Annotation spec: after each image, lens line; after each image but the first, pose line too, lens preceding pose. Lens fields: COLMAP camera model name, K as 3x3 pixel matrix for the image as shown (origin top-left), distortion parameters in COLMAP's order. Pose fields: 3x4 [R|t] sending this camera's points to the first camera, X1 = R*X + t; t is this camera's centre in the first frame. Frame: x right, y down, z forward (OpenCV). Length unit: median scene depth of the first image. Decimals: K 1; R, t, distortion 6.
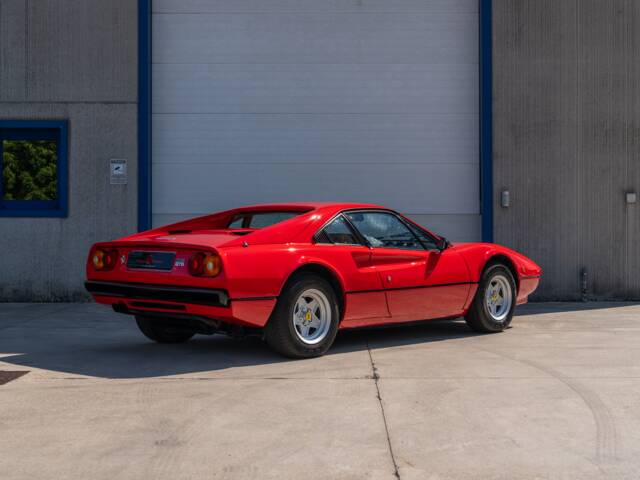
lens RADIAL K [[1066.8, 0, 320.0], [0, 1066.8, 240.0], [0, 0, 1]] dist [0.003707, 0.050924]
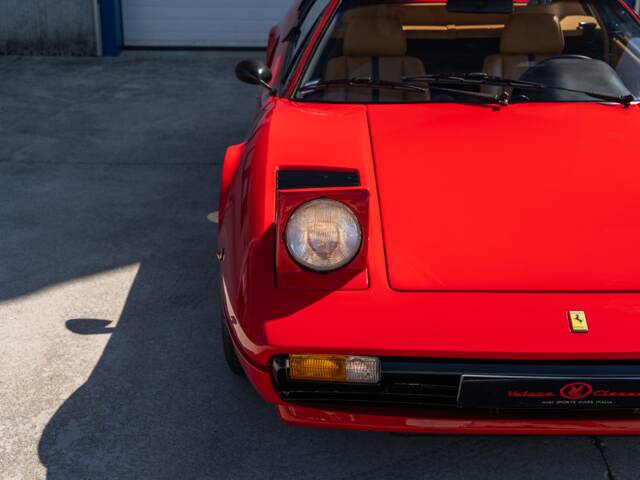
lens RADIAL K [[1021.4, 0, 320.0], [0, 1021.4, 240.0], [0, 0, 1]] dist [0.017748, -0.033956]
pose [[0.999995, 0.003076, 0.000117, -0.032235], [-0.002942, 0.943644, 0.330950, -0.047299], [0.000908, -0.330948, 0.943648, 0.348954]]
